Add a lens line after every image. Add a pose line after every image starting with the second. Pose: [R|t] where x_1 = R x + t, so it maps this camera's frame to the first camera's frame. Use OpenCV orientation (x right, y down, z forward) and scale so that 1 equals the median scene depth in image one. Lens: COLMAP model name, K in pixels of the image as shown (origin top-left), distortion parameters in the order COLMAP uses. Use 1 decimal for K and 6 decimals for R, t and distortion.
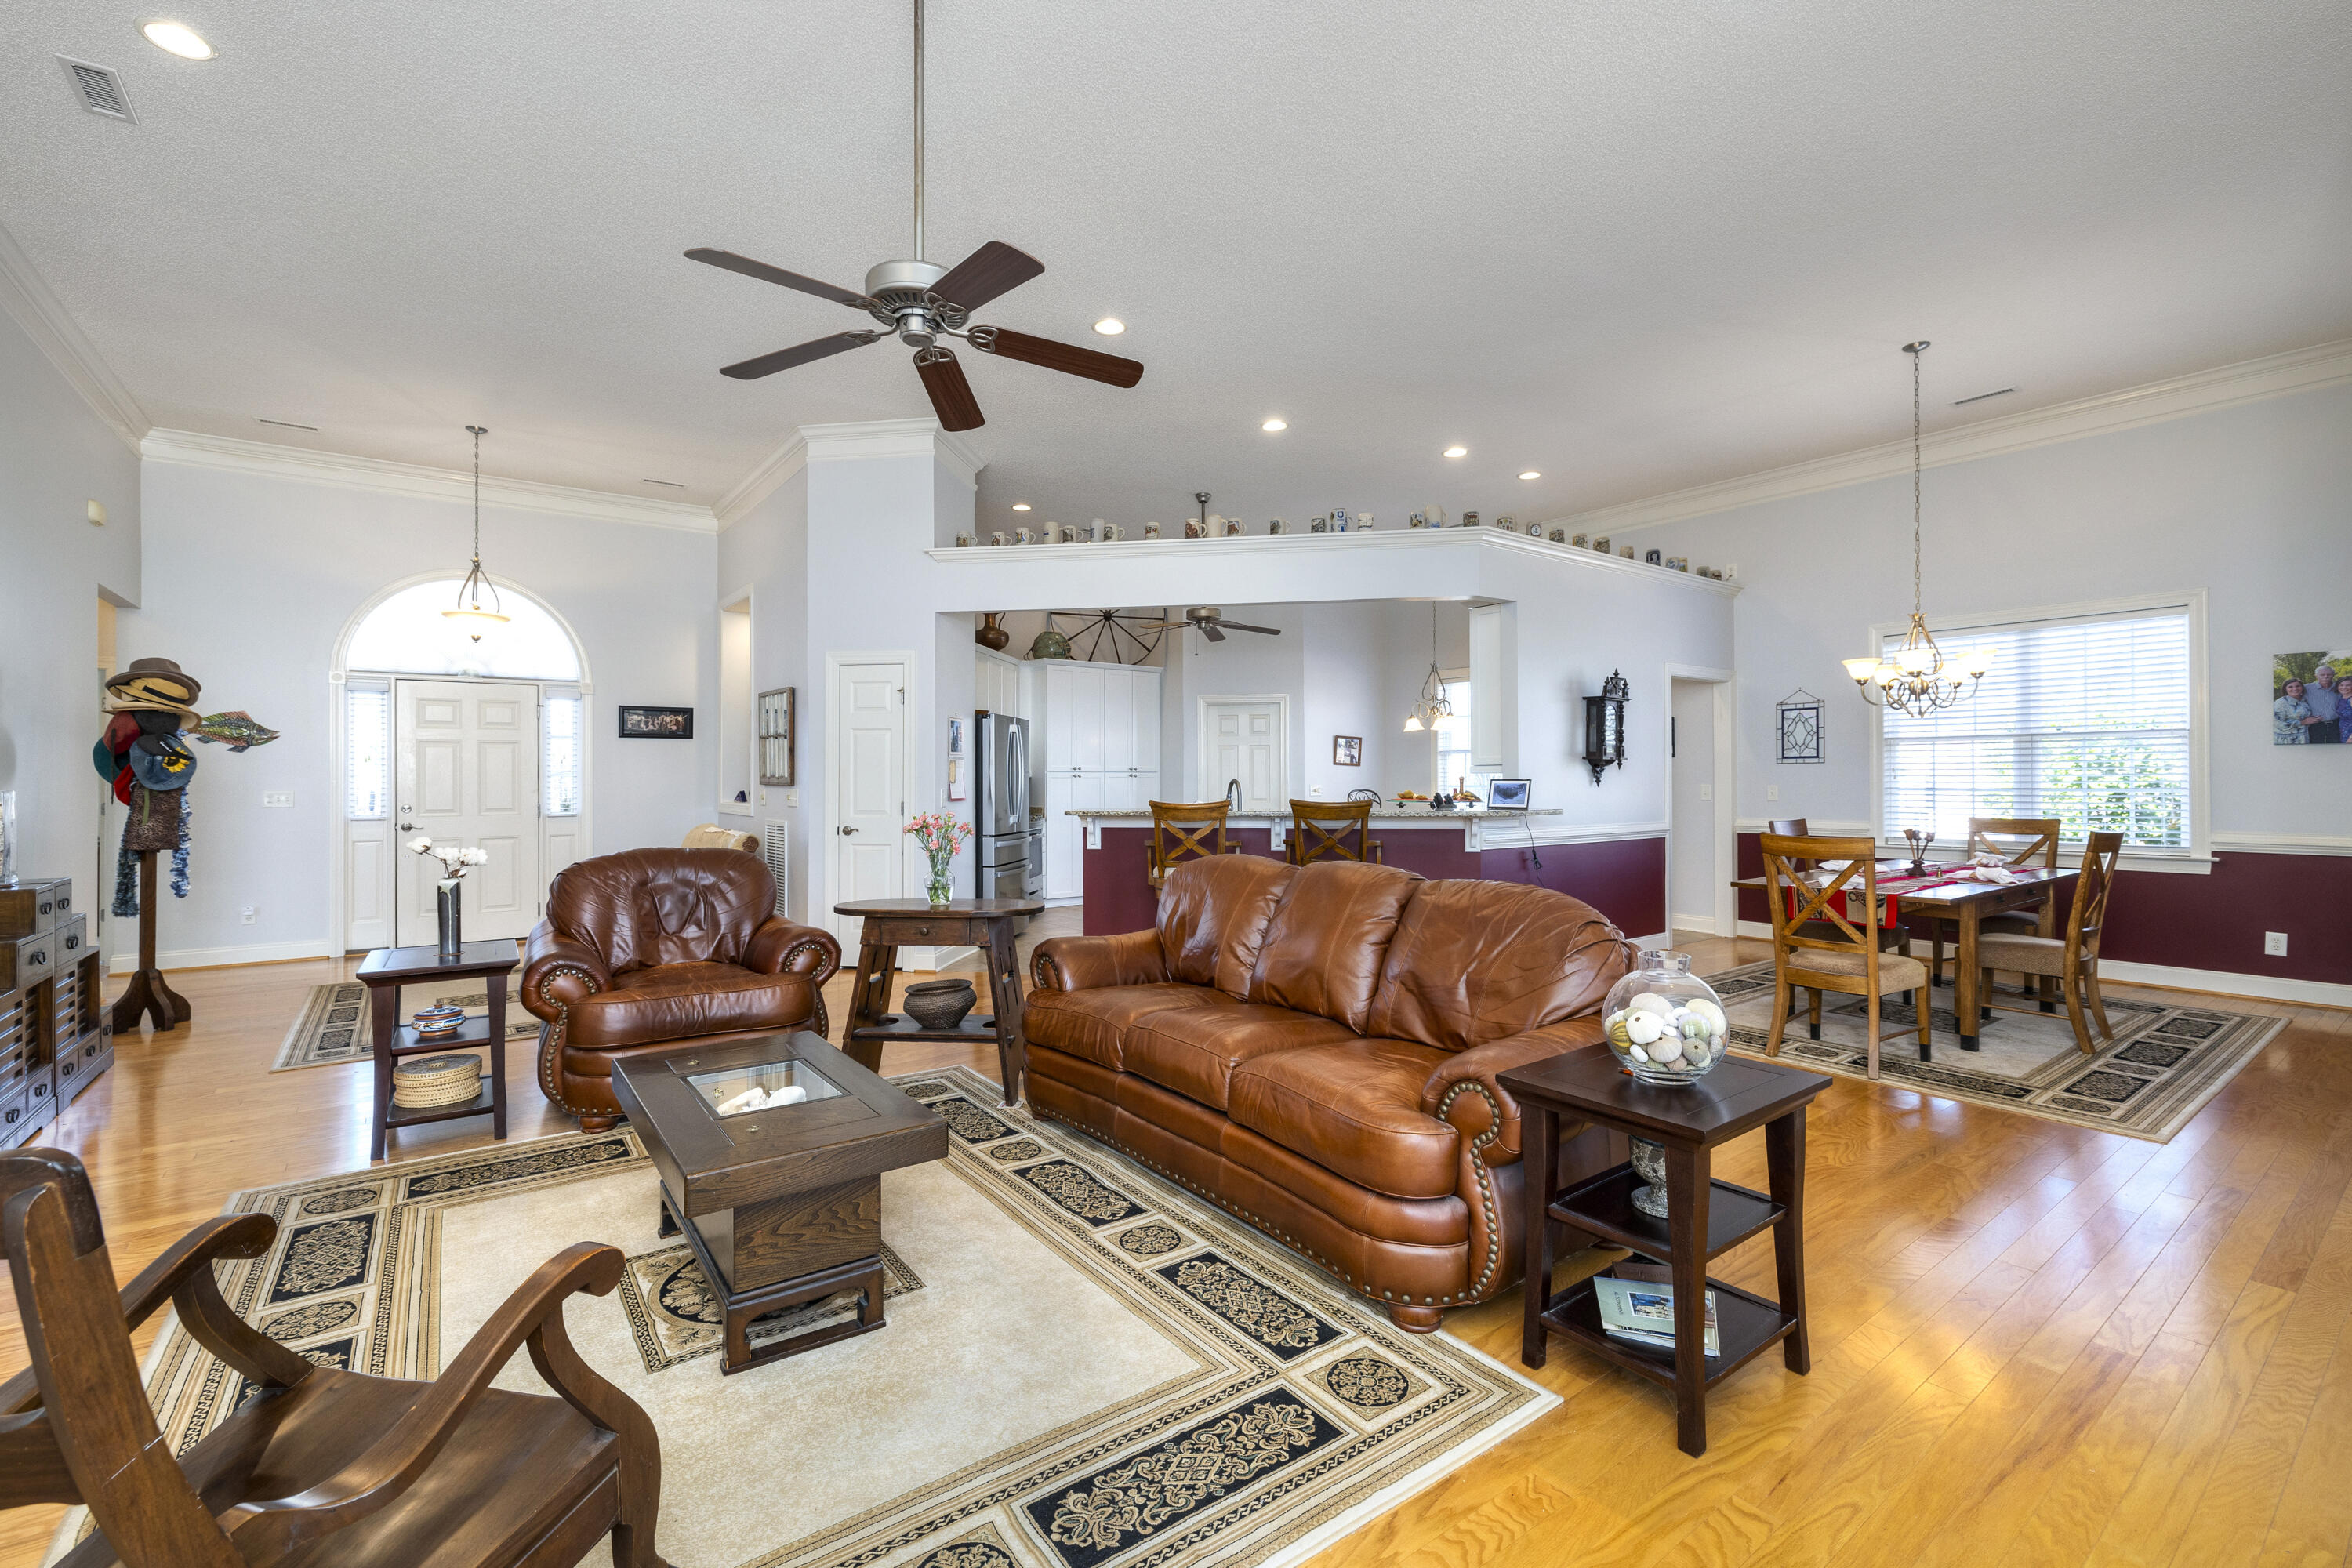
lens RADIAL K [[1010.7, 0, 1176.0], [0, 1010.7, 784.0], [0, 0, 1]] dist [0.003244, 0.001063]
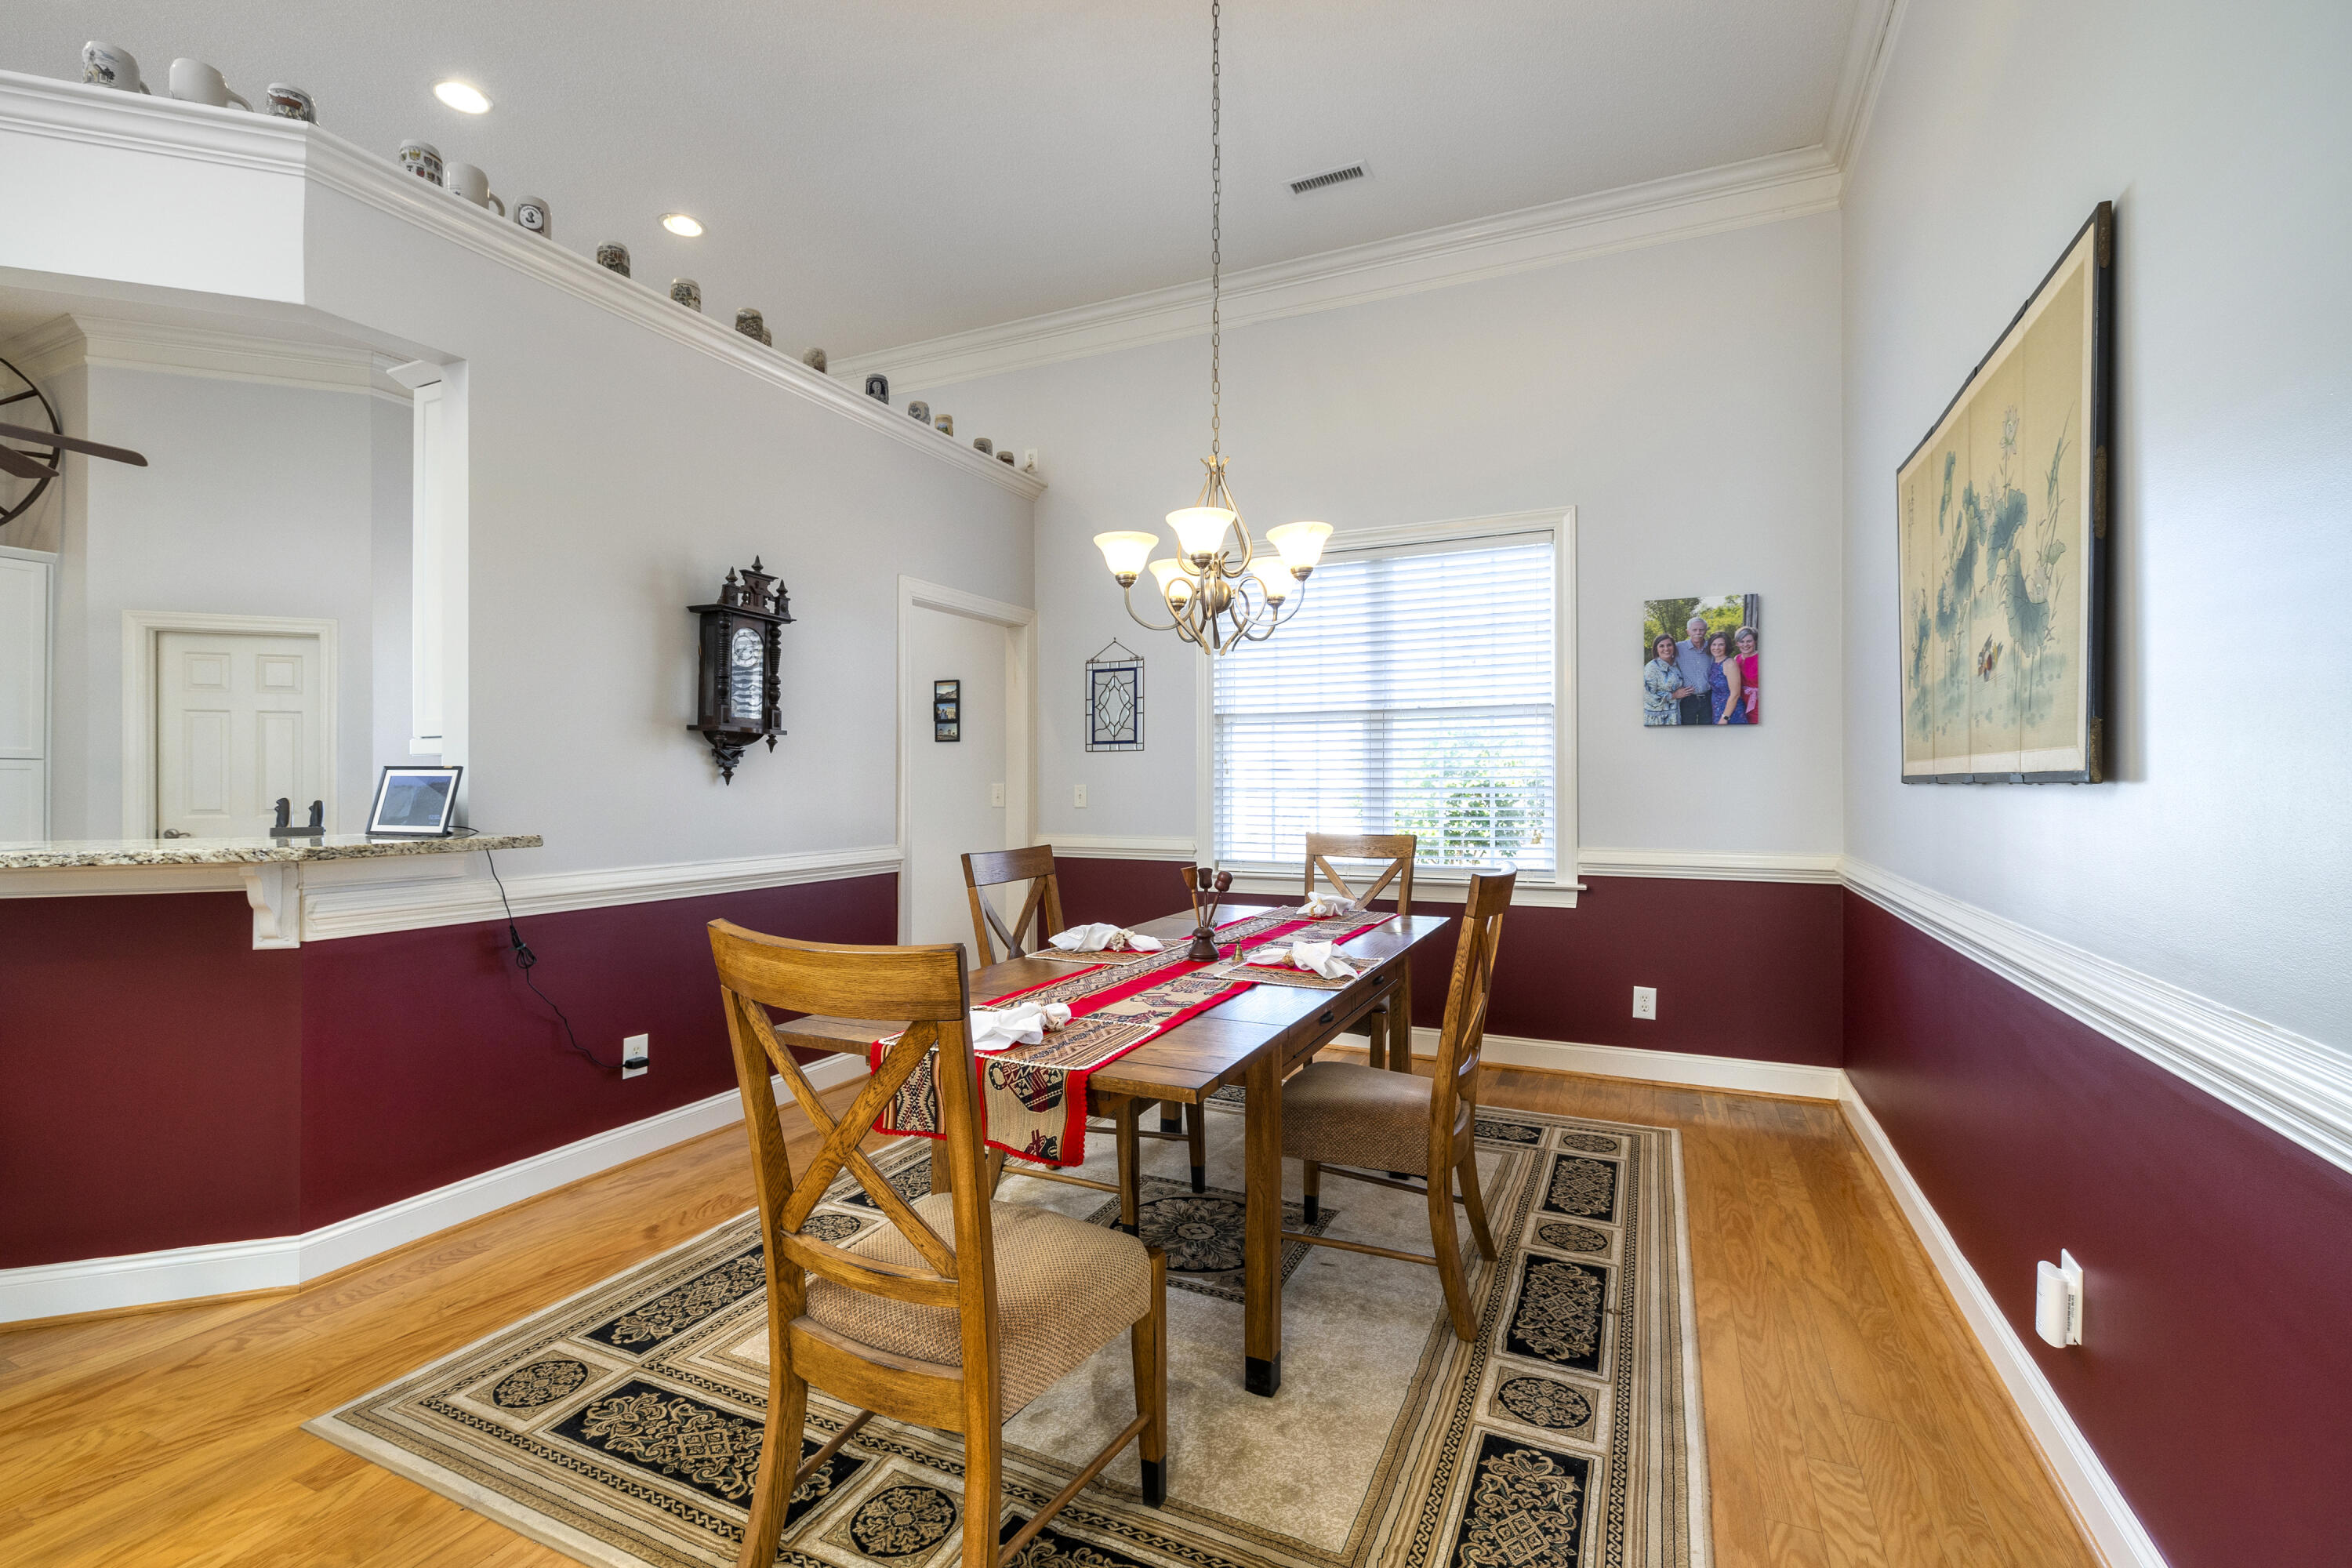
lens RADIAL K [[1010.7, 0, 1176.0], [0, 1010.7, 784.0], [0, 0, 1]] dist [0.003244, 0.001063]
pose [[0.882141, 0.001663, 0.470982, 0.447811], [-0.000532, 0.999997, -0.002535, 0.003972], [-0.470985, 0.001986, 0.882139, 0.520296]]
